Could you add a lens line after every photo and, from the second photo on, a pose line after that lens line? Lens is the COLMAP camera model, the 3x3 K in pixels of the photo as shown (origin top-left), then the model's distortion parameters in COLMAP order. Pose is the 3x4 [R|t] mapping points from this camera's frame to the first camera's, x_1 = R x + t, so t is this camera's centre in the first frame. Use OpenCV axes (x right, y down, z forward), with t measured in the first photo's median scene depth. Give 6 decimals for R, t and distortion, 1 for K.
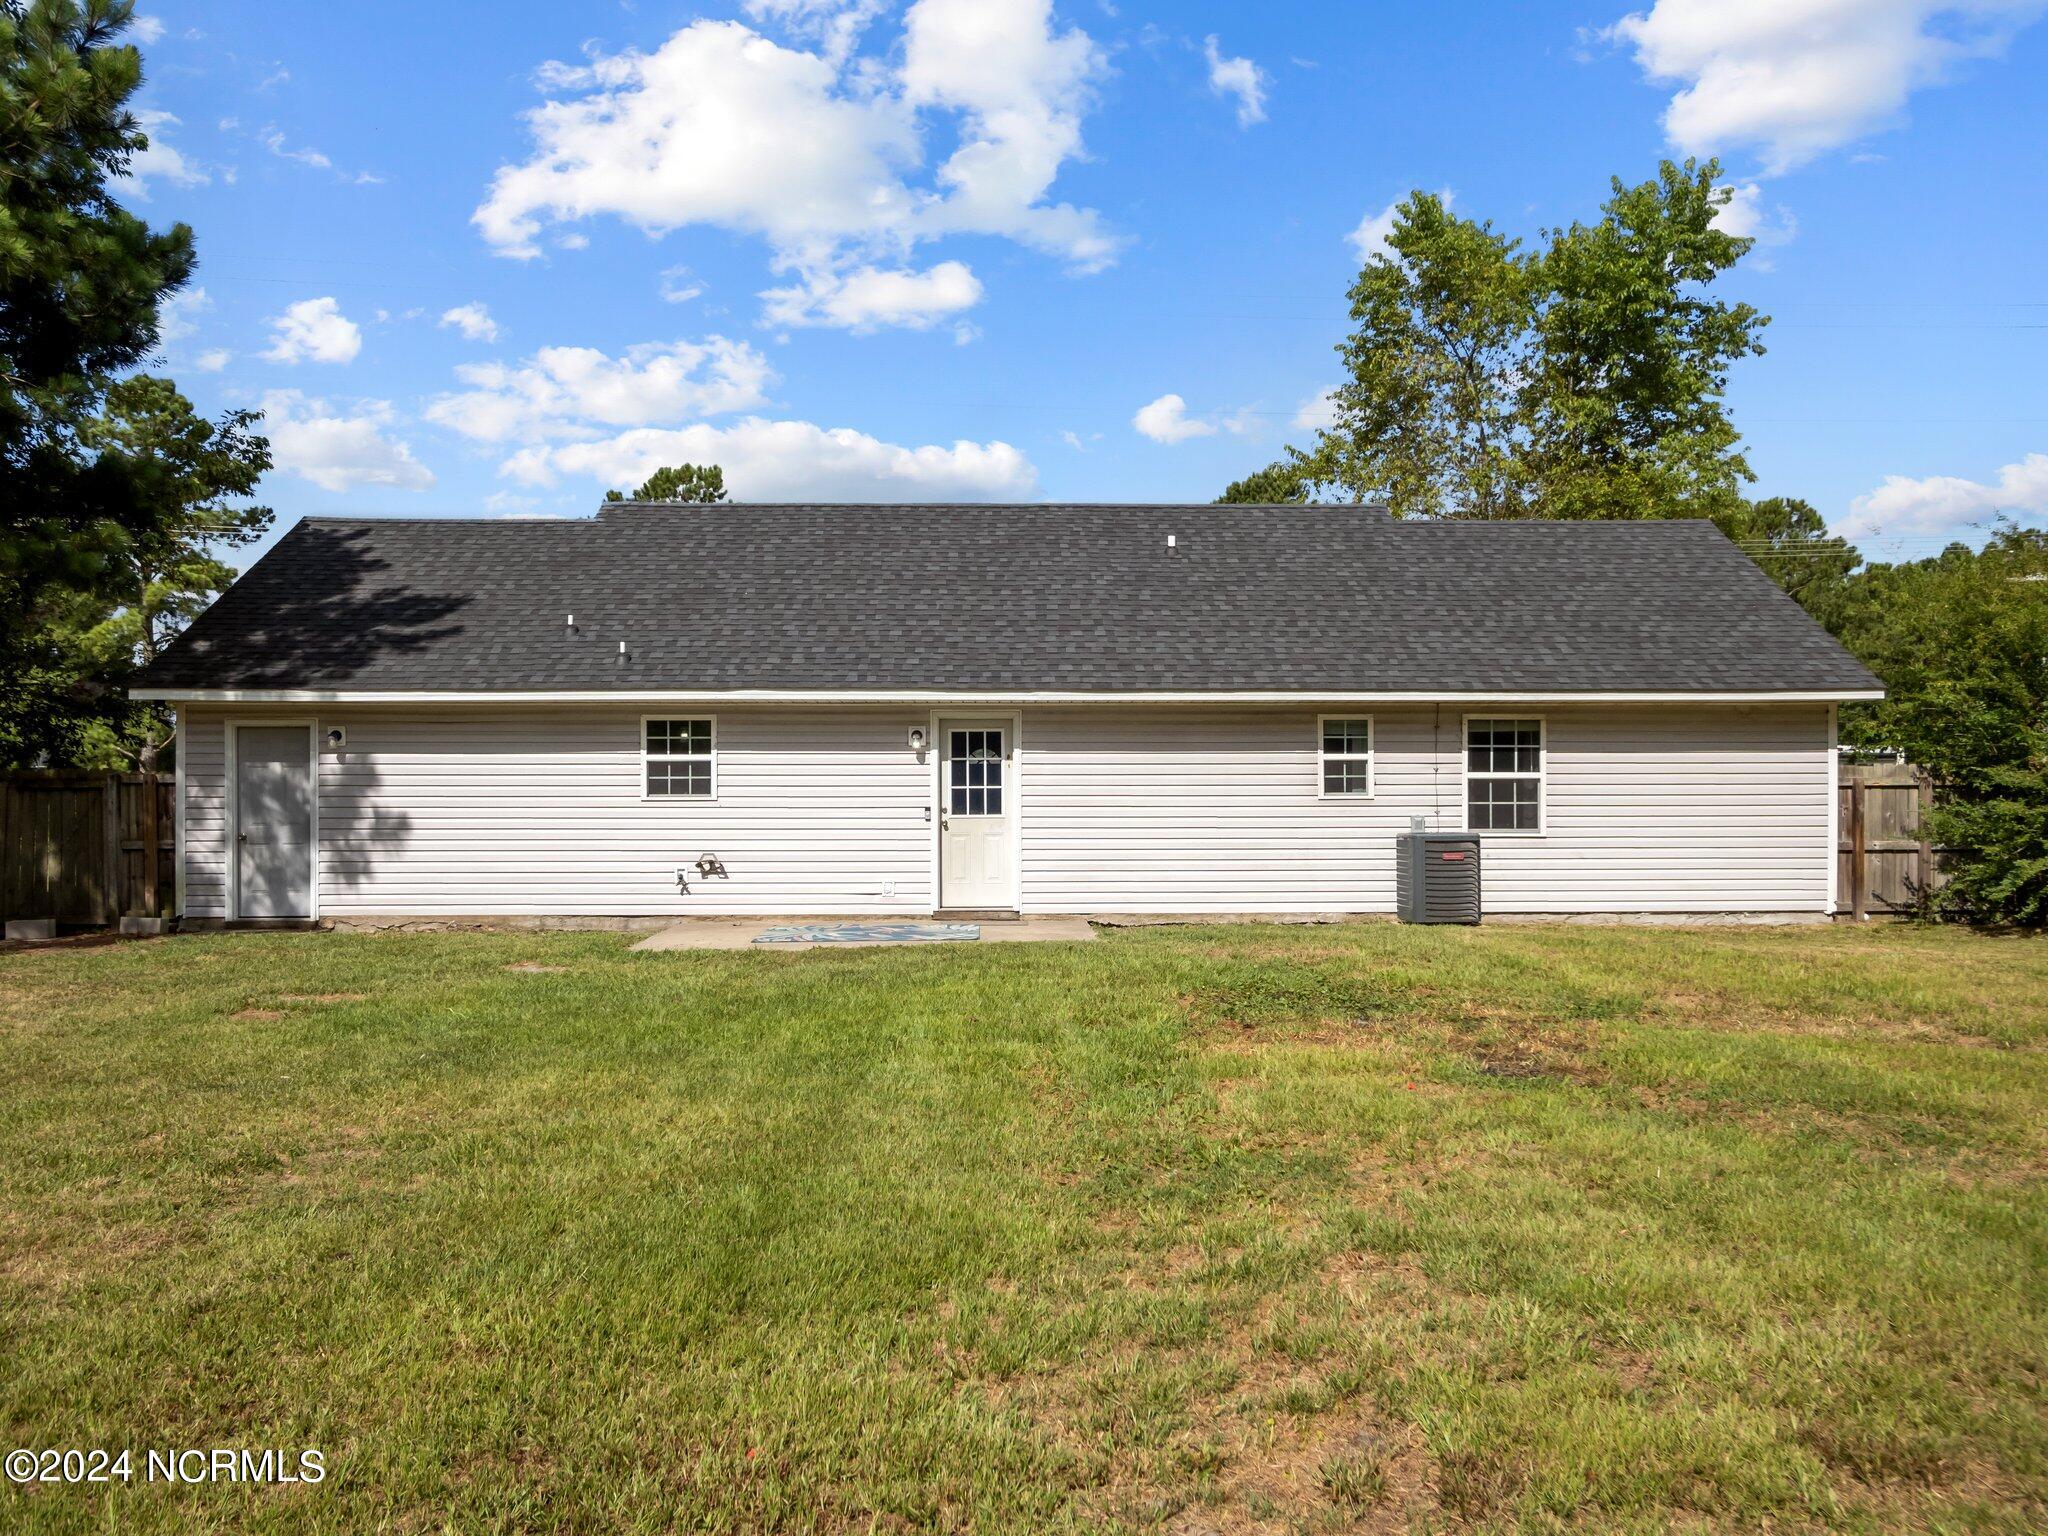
lens RADIAL K [[1555.6, 0, 1028.0], [0, 1555.6, 808.3], [0, 0, 1]] dist [0.004173, 0.000655]
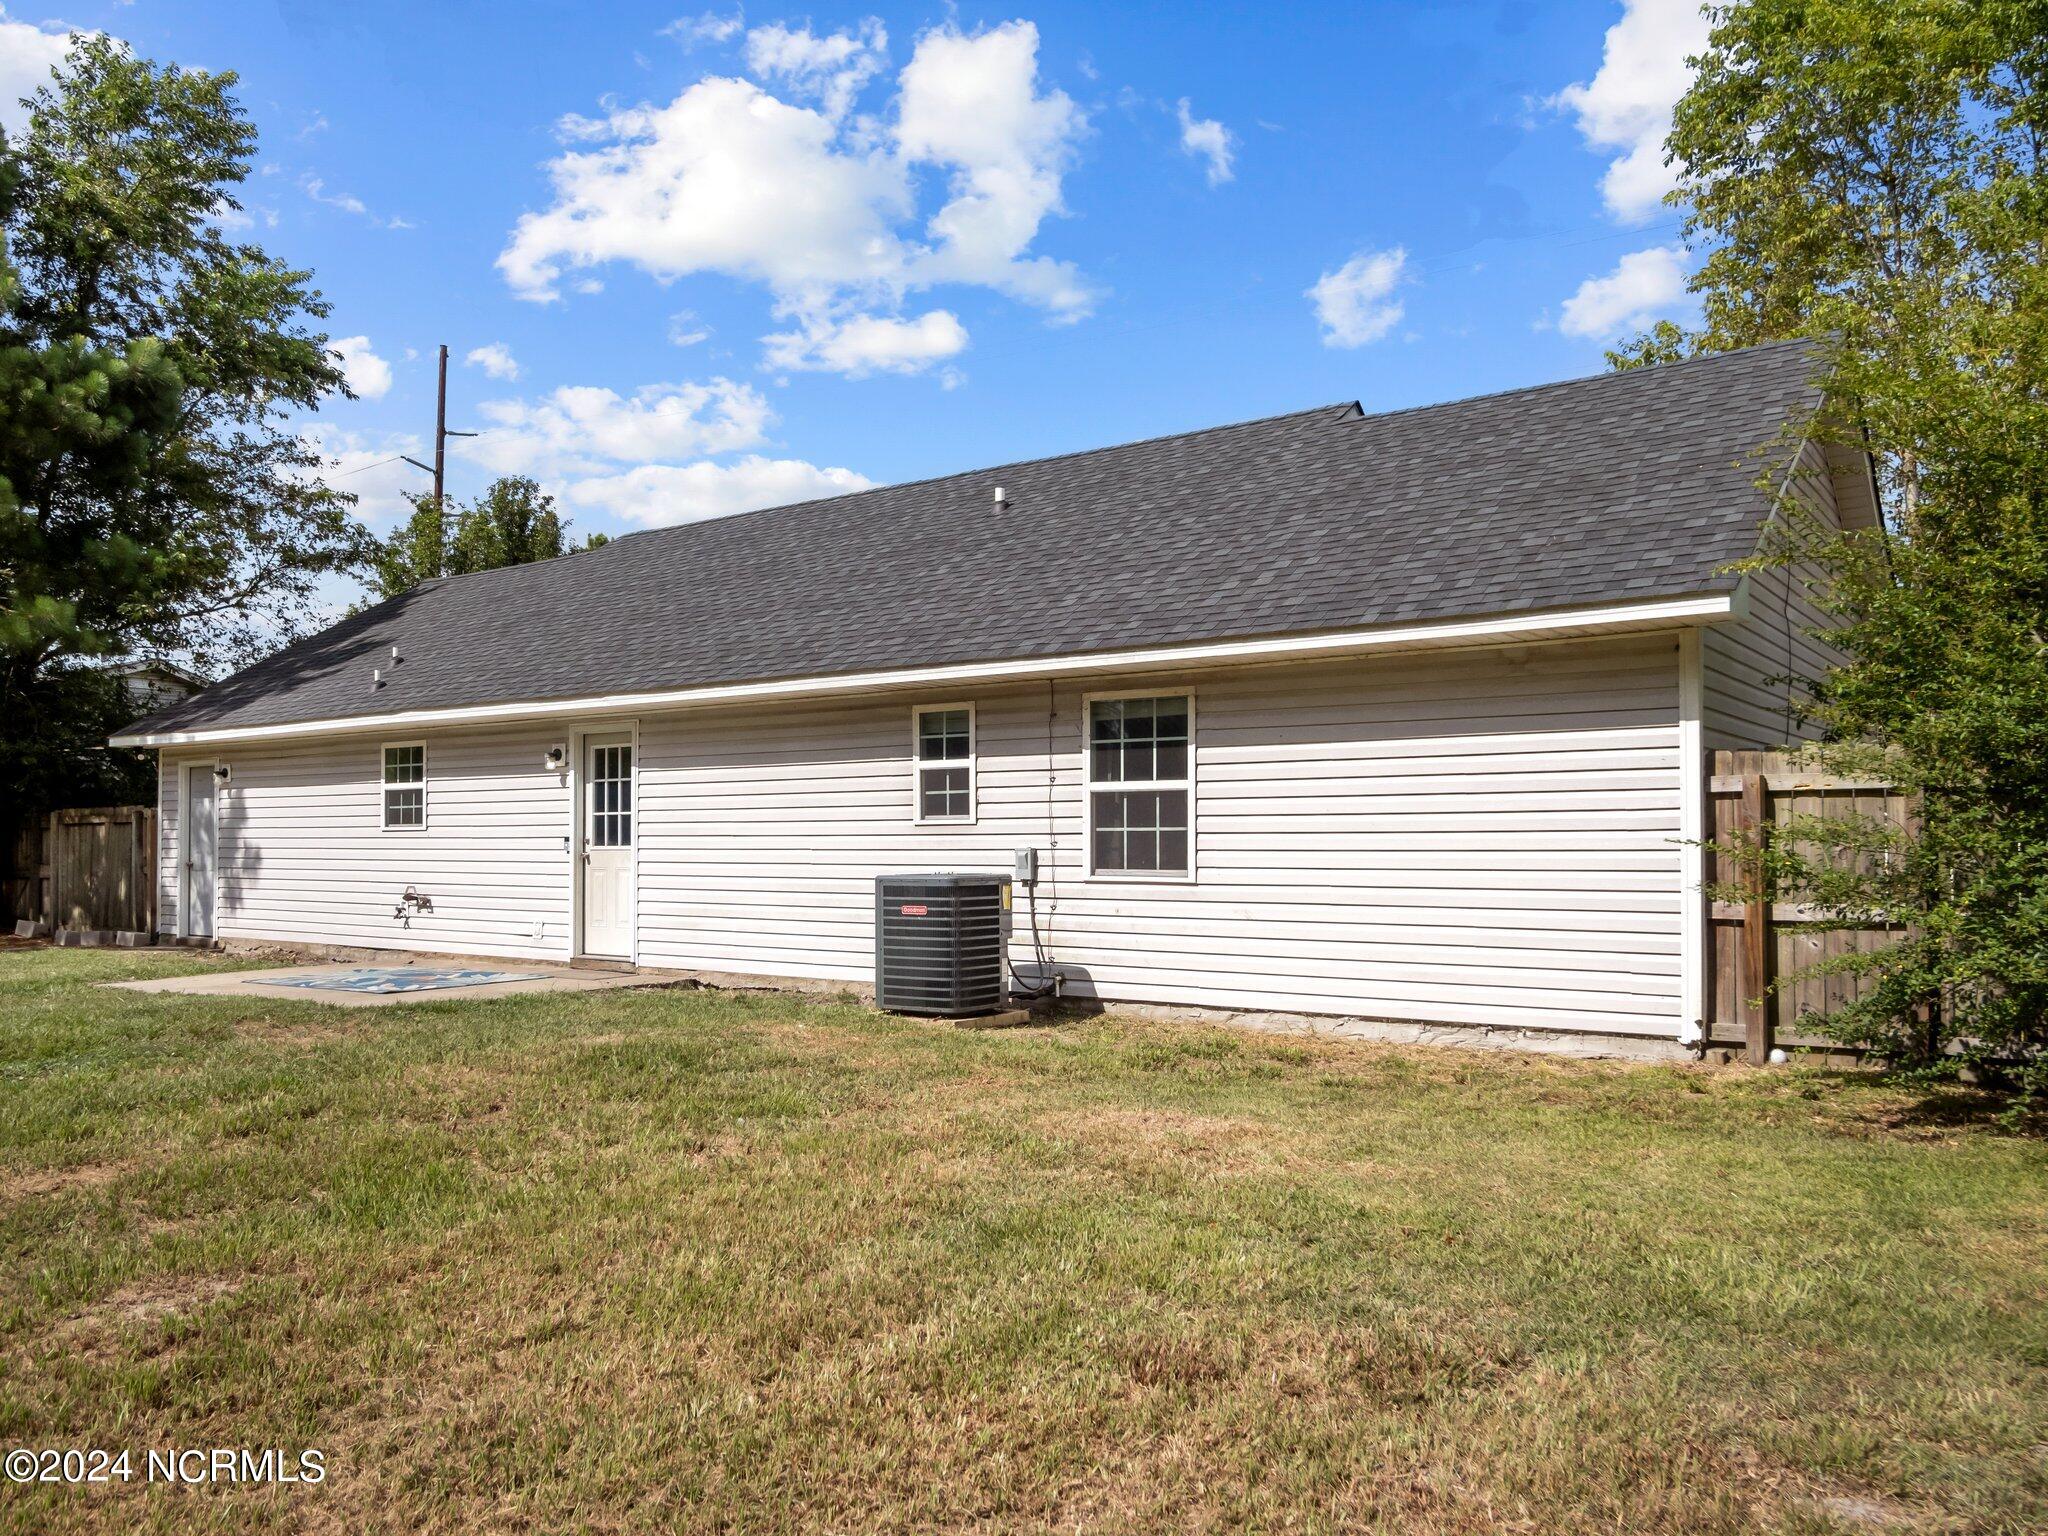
lens RADIAL K [[1532.3, 0, 1025.8], [0, 1532.3, 799.7], [0, 0, 1]] dist [0.004161, 0.003783]
pose [[0.796684, -0.016547, -0.604170, 0.653280], [0.001968, 0.999691, -0.024784, 0.000049], [0.604393, 0.018555, 0.796470, 0.475106]]
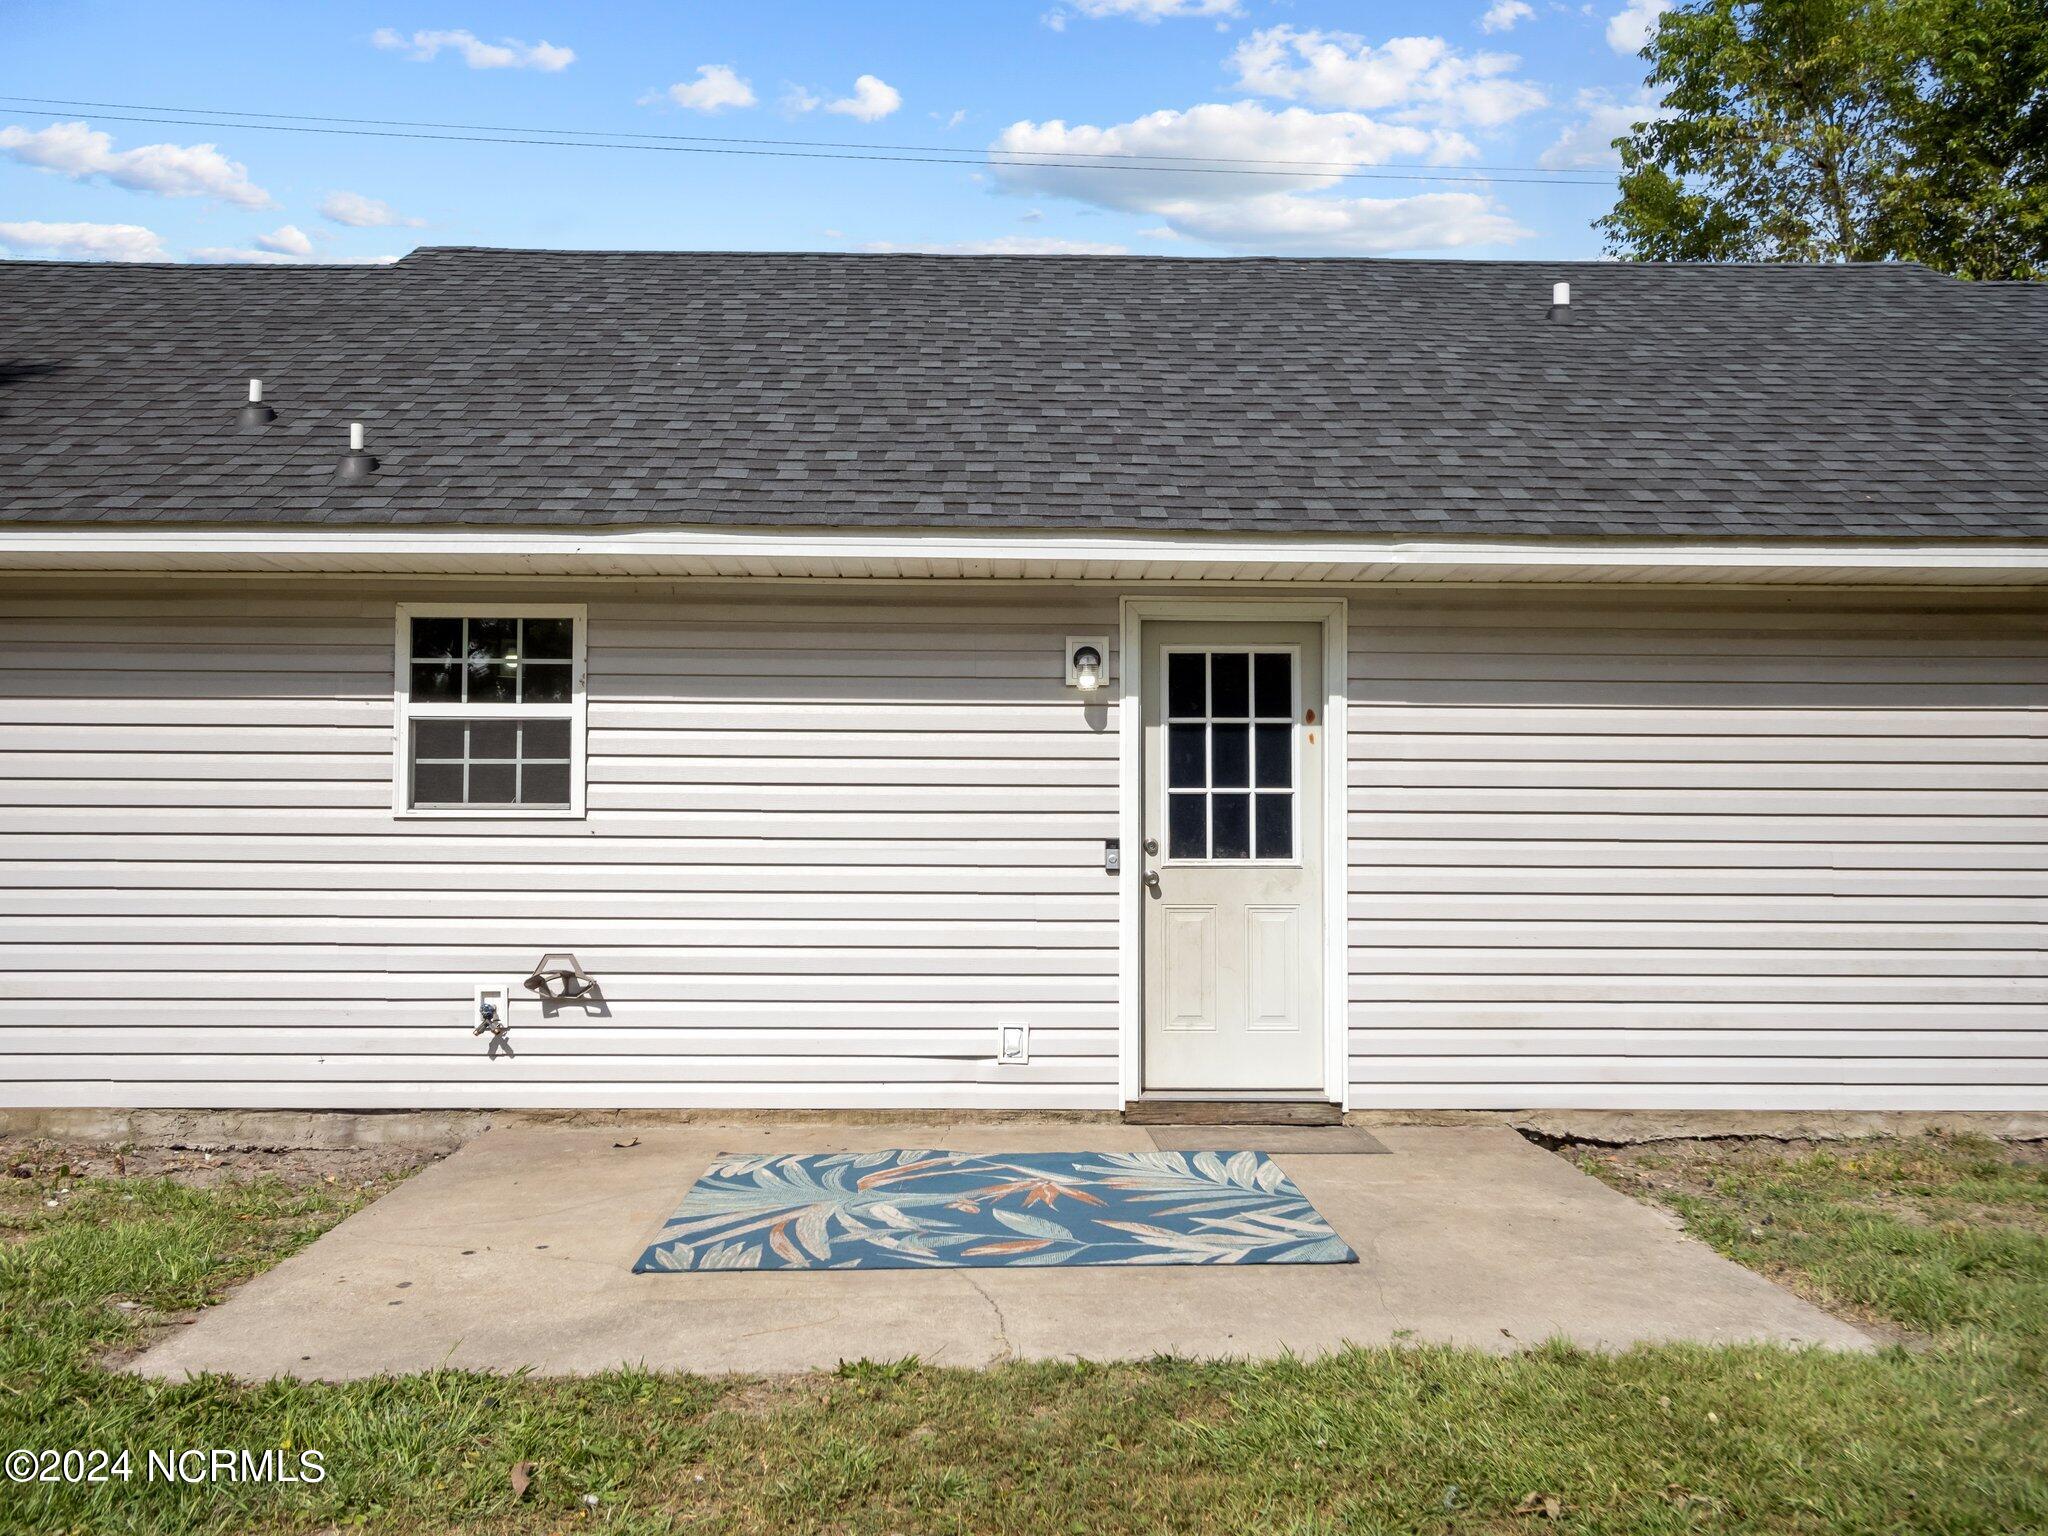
lens RADIAL K [[1655.1, 0, 1029.2], [0, 1655.1, 778.7], [0, 0, 1]] dist [0.004548, 0.004893]
pose [[0.999976, 0.006542, -0.002052, -0.085019], [-0.006612, 0.999323, -0.036190, -0.000738], [0.001814, 0.036203, 0.999343, 0.574734]]
